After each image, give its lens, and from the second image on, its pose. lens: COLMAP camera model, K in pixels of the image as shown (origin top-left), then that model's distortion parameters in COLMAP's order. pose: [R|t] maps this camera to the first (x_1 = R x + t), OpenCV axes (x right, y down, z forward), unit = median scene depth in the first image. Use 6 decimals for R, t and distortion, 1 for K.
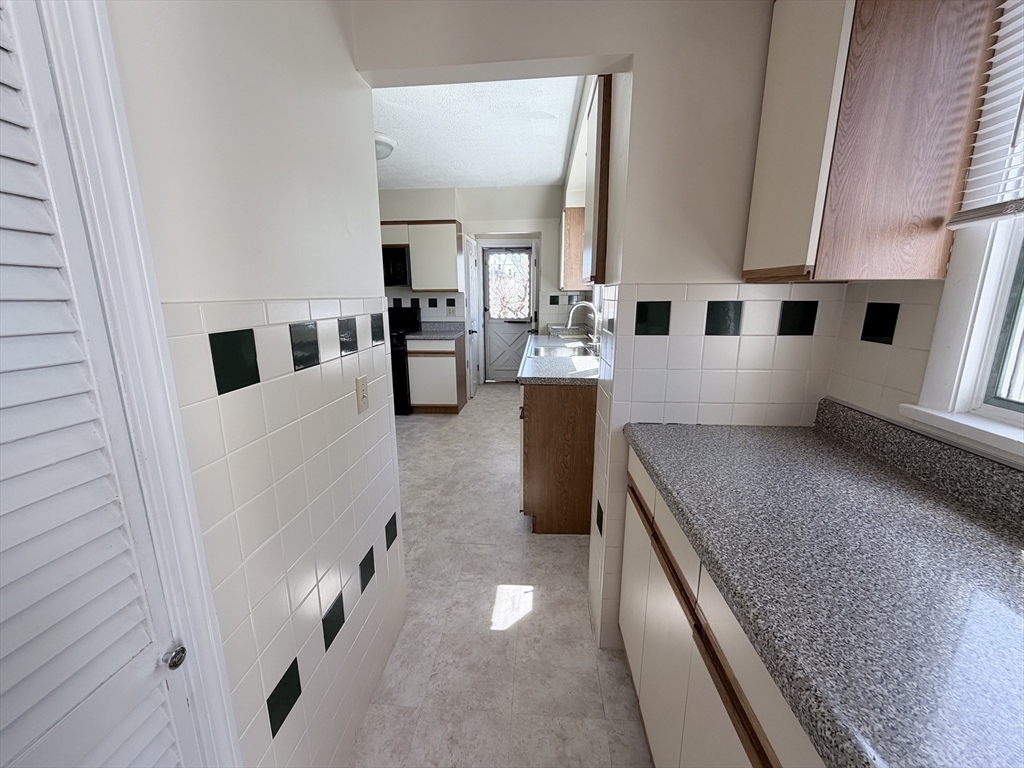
lens RADIAL K [[409.7, 0, 509.7], [0, 409.7, 387.2], [0, 0, 1]] dist [-0.001678, 0.000085]
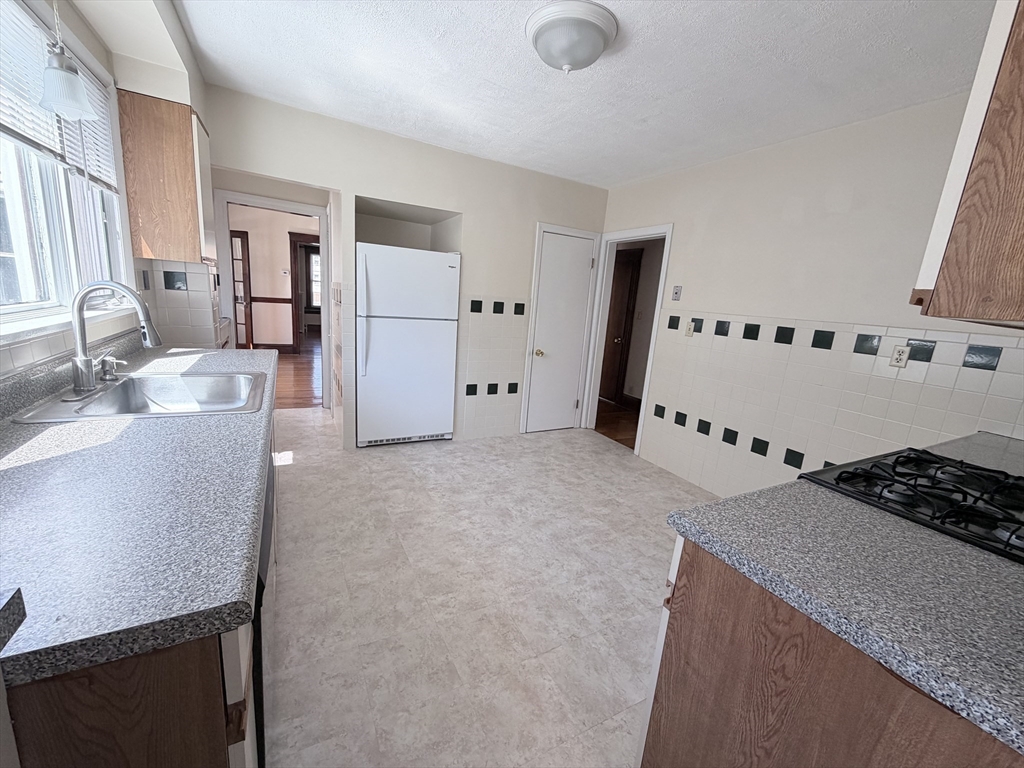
lens RADIAL K [[409.7, 0, 508.8], [0, 409.7, 374.8], [0, 0, 1]] dist [-0.001678, 0.000085]
pose [[-0.842300, 0.035691, -0.537827, 0.043035], [-0.197485, 0.907986, 0.369541, -0.230625], [0.501529, 0.417477, -0.757748, 1.005148]]
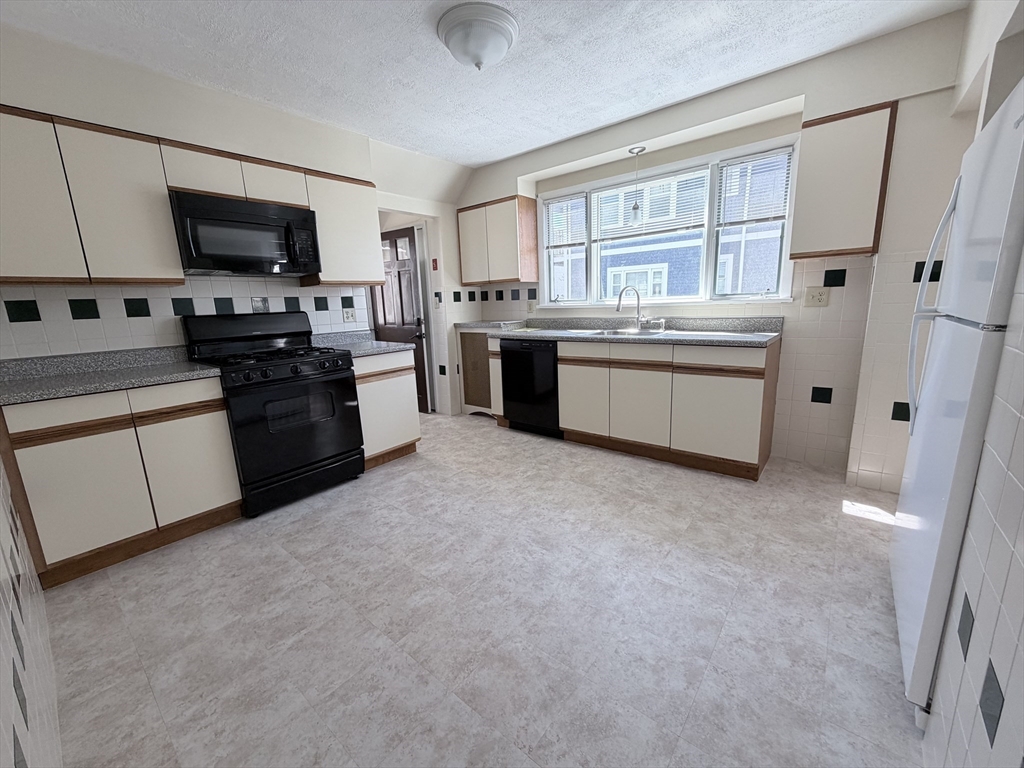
lens RADIAL K [[409.7, 0, 510.8], [0, 409.7, 384.9], [0, 0, 1]] dist [-0.001678, 0.000085]
pose [[0.573597, -0.184702, 0.798042, -0.578954], [0.220328, 0.973132, 0.066864, -0.060057], [-0.788950, 0.137478, 0.598880, 0.408674]]
